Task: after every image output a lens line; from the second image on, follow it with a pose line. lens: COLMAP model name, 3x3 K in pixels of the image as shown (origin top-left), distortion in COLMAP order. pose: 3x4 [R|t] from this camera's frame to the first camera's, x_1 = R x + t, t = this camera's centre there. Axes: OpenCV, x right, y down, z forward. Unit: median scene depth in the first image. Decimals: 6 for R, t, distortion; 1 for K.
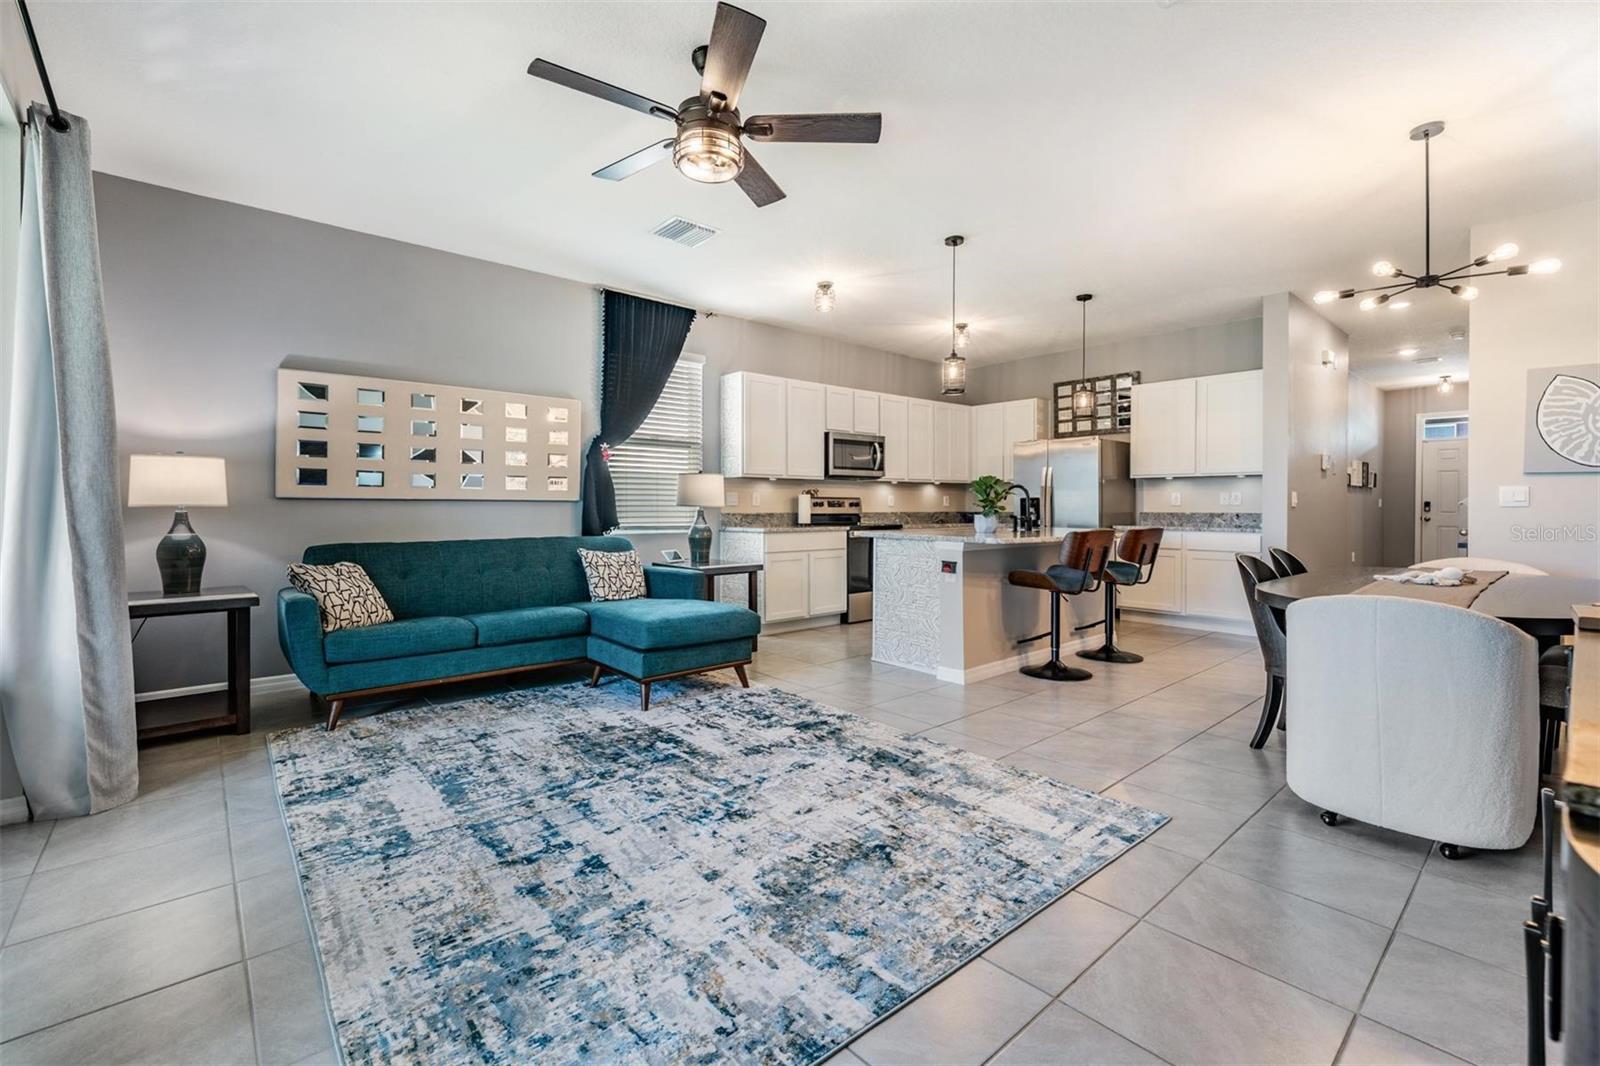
lens RADIAL K [[692.2, 0, 781.7], [0, 692.2, 509.5], [0, 0, 1]] dist [-0.004526, -0.000347]
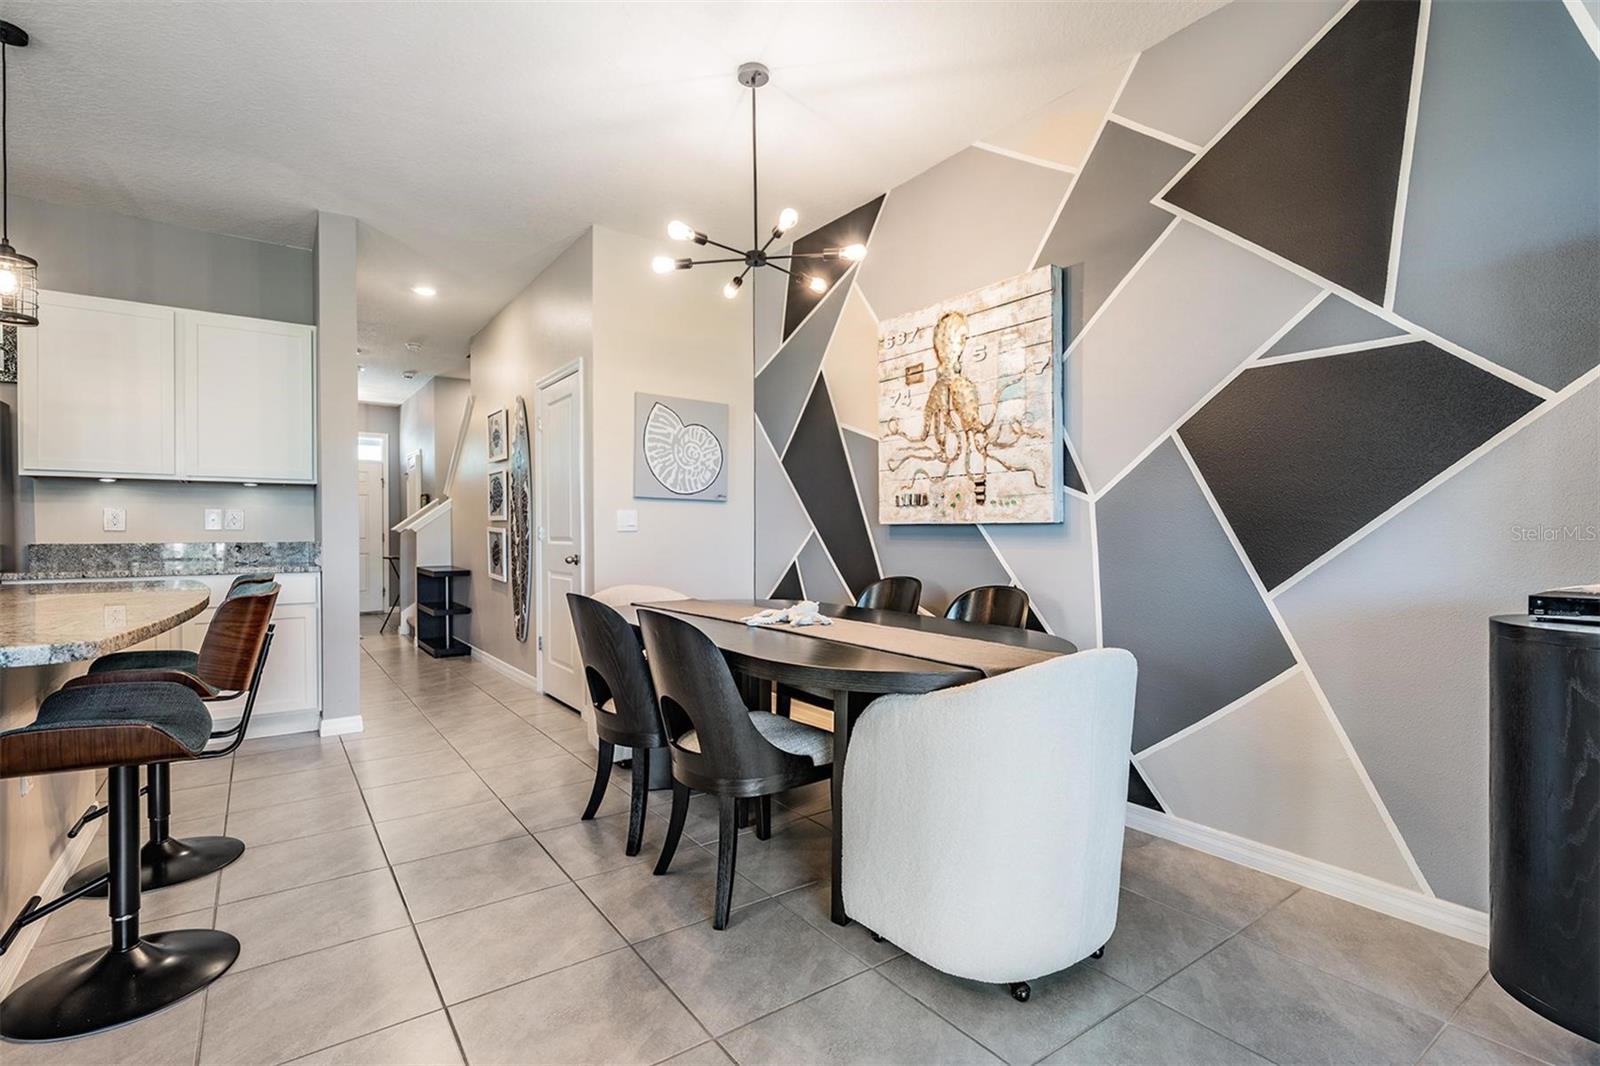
lens RADIAL K [[753.7, 0, 800.4], [0, 753.7, 540.0], [0, 0, 1]] dist [0.003828, -0.001687]
pose [[0.084422, -0.012414, 0.996353, 0.028689], [0.007666, 0.999901, 0.011809, -0.002771], [-0.996401, 0.006641, 0.084509, 0.729297]]
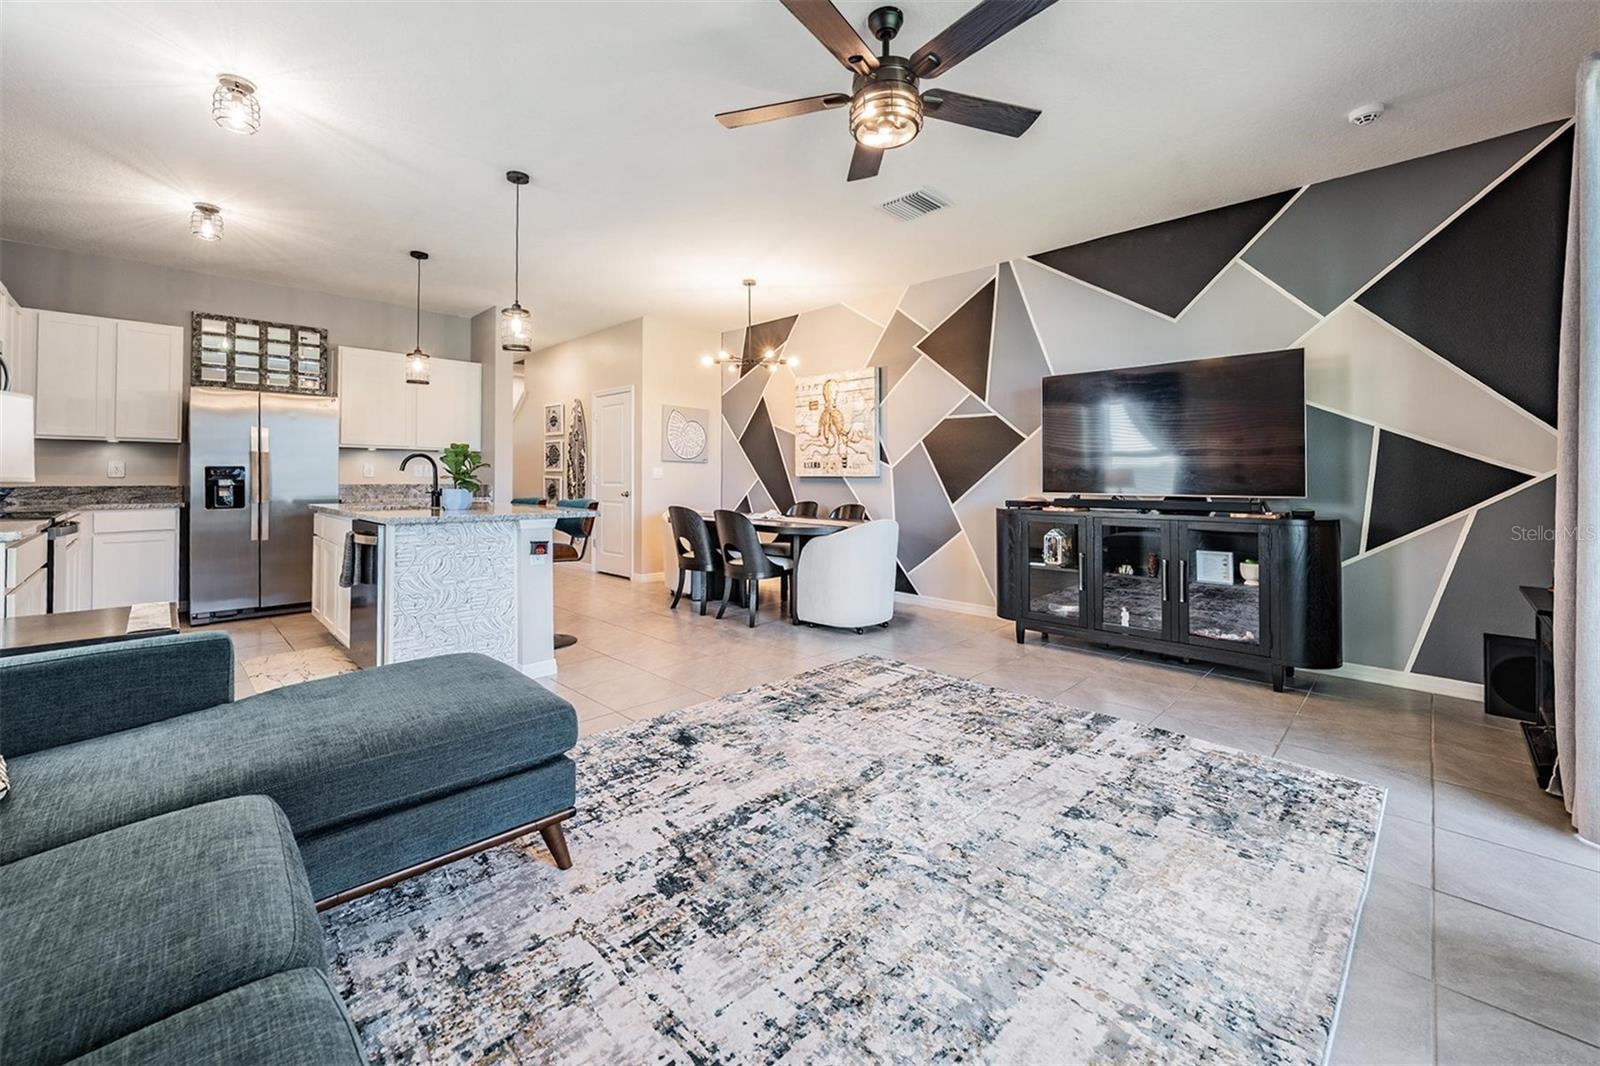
lens RADIAL K [[644.9, 0, 791.3], [0, 644.9, 466.9], [0, 0, 1]] dist [-0.000347, 0.000116]
pose [[-0.081069, 0.017032, 0.996563, -0.707249], [0.001664, 0.999855, -0.016953, -0.007245], [-0.996707, 0.000284, -0.081086, 0.862956]]
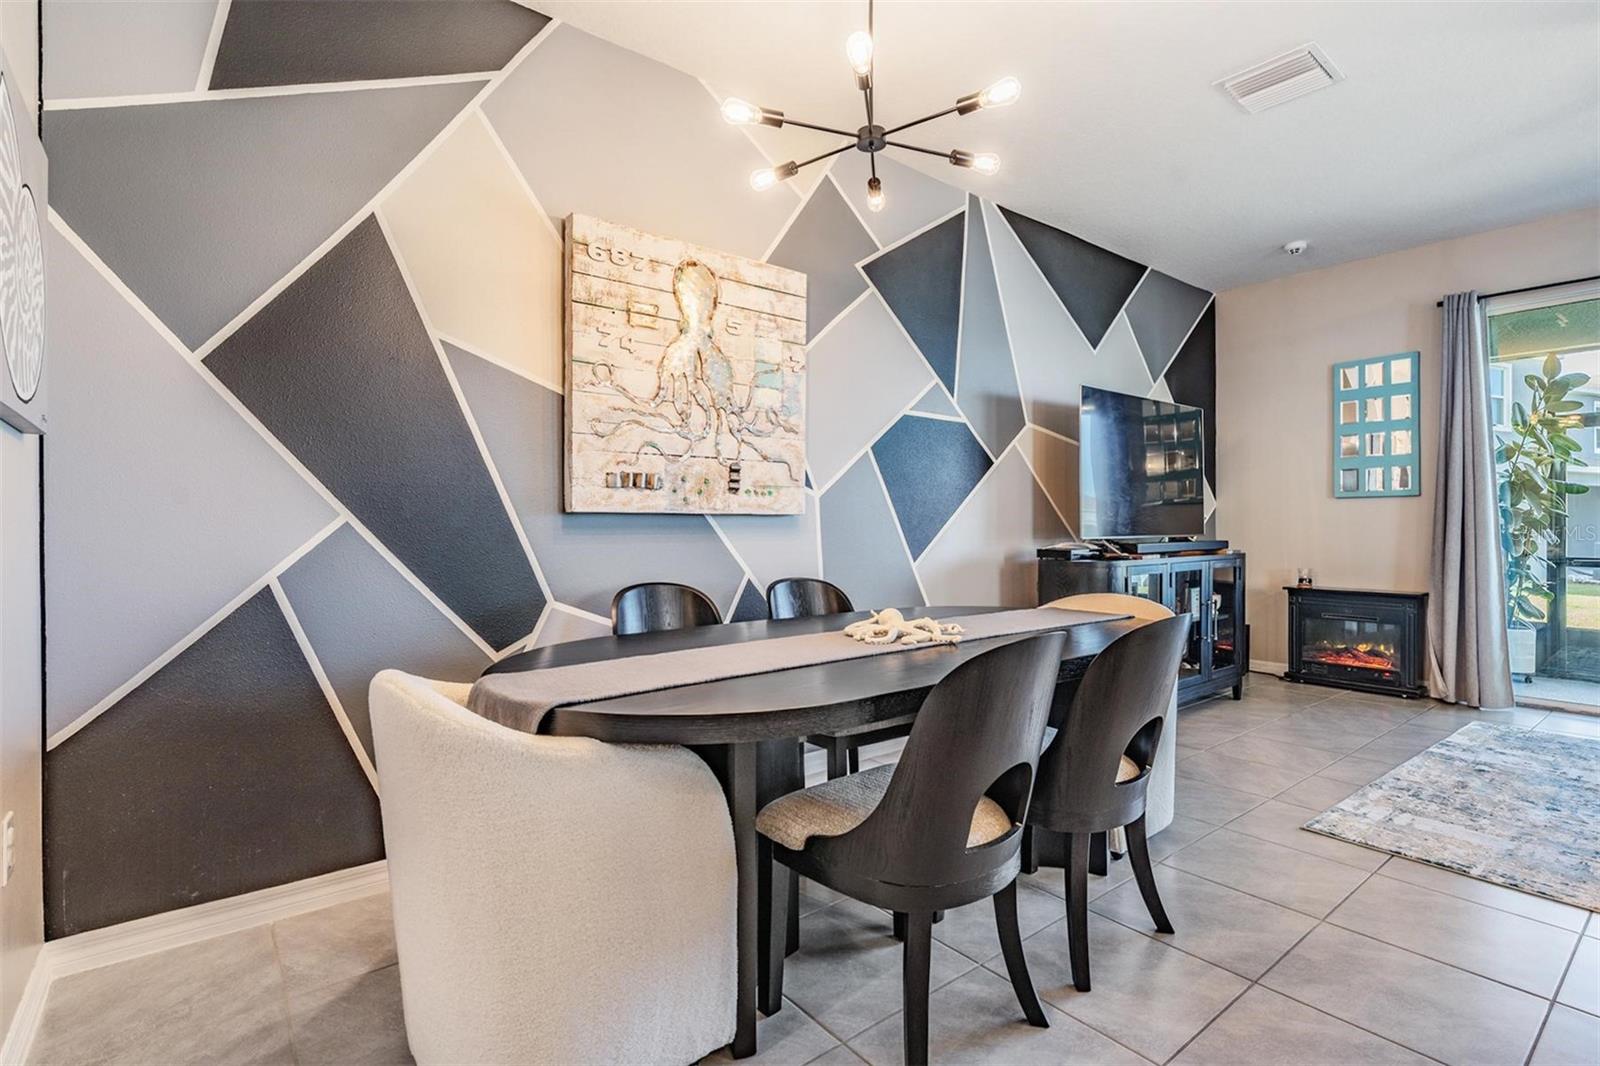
lens RADIAL K [[753.7, 0, 802.6], [0, 753.7, 527.6], [0, 0, 1]] dist [0.003828, -0.001687]
pose [[-0.999373, 0.002630, 0.035314, 0.811623], [0.002884, 0.999970, 0.007133, -0.001299], [-0.035294, 0.007231, -0.999351, 1.378027]]
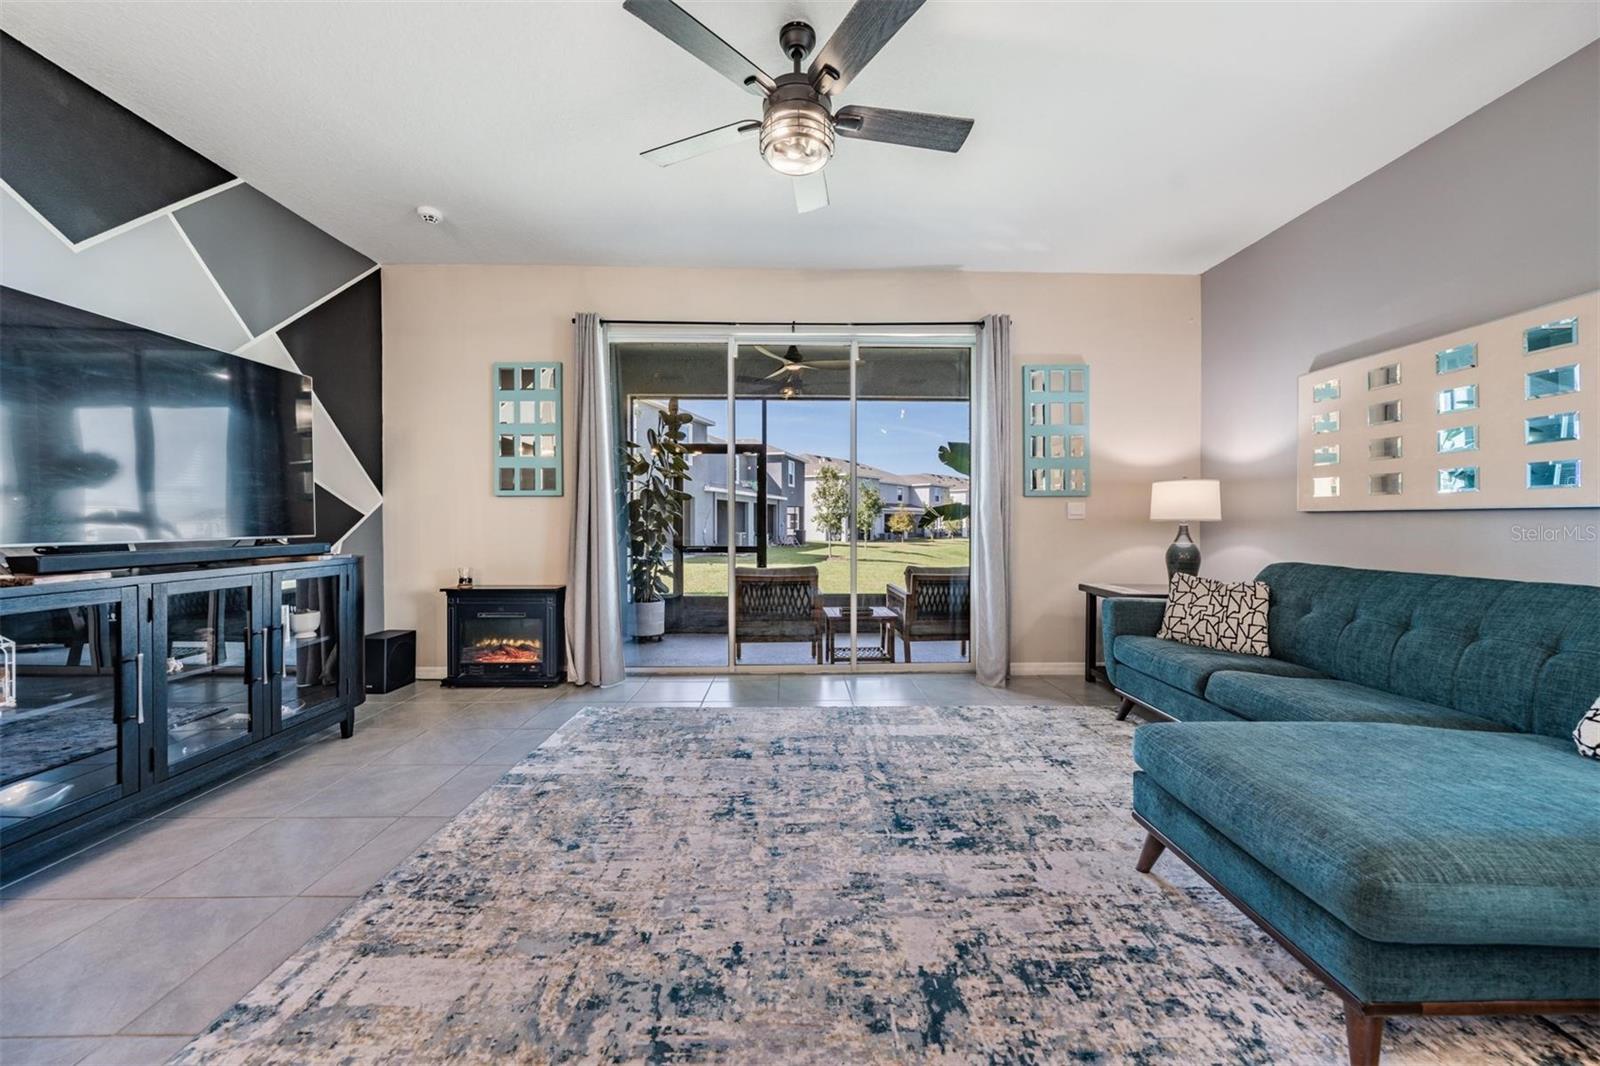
lens RADIAL K [[575.8, 0, 807.5], [0, 575.8, 528.0], [0, 0, 1]] dist [-0.003103, -0.000018]
pose [[-0.625711, 0.008428, -0.780010, 0.351578], [-0.005422, 0.999870, 0.015153, -0.003451], [0.780036, 0.013711, -0.625584, 1.073345]]
